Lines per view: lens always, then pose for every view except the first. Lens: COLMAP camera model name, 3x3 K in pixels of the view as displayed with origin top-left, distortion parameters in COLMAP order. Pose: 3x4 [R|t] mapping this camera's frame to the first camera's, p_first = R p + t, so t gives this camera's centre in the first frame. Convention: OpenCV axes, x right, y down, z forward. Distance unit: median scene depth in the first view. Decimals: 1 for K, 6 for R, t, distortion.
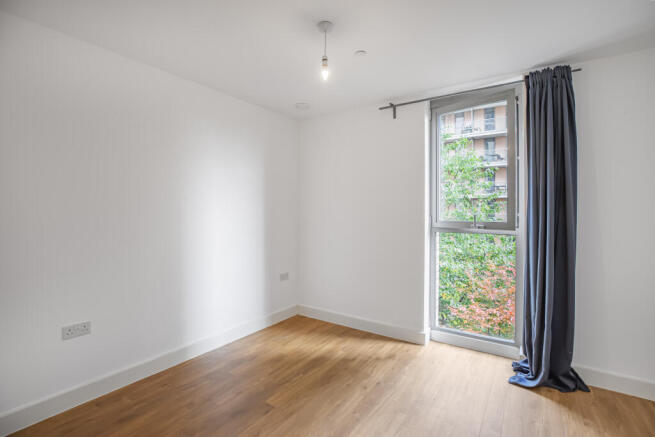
lens RADIAL K [[306.3, 0, 328.2], [0, 306.3, 214.0], [0, 0, 1]] dist [-0.004368, -0.001205]
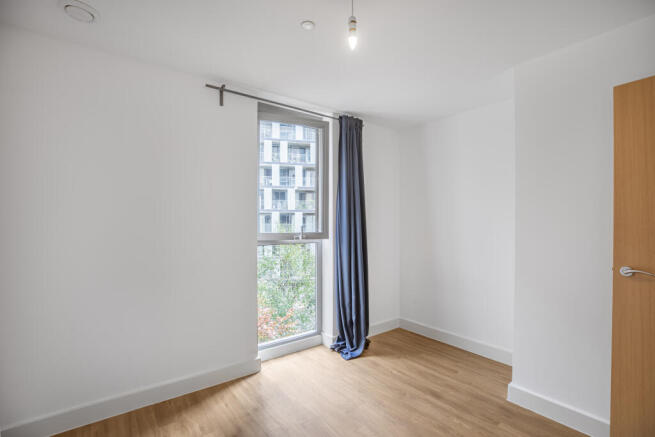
lens RADIAL K [[306.3, 0, 330.1], [0, 306.3, 230.3], [0, 0, 1]] dist [-0.004368, -0.001205]
pose [[0.325842, -0.029714, 0.944957, -0.504283], [0.009236, 0.999558, 0.028247, -0.013718], [-0.945379, -0.000477, 0.325973, 0.548321]]
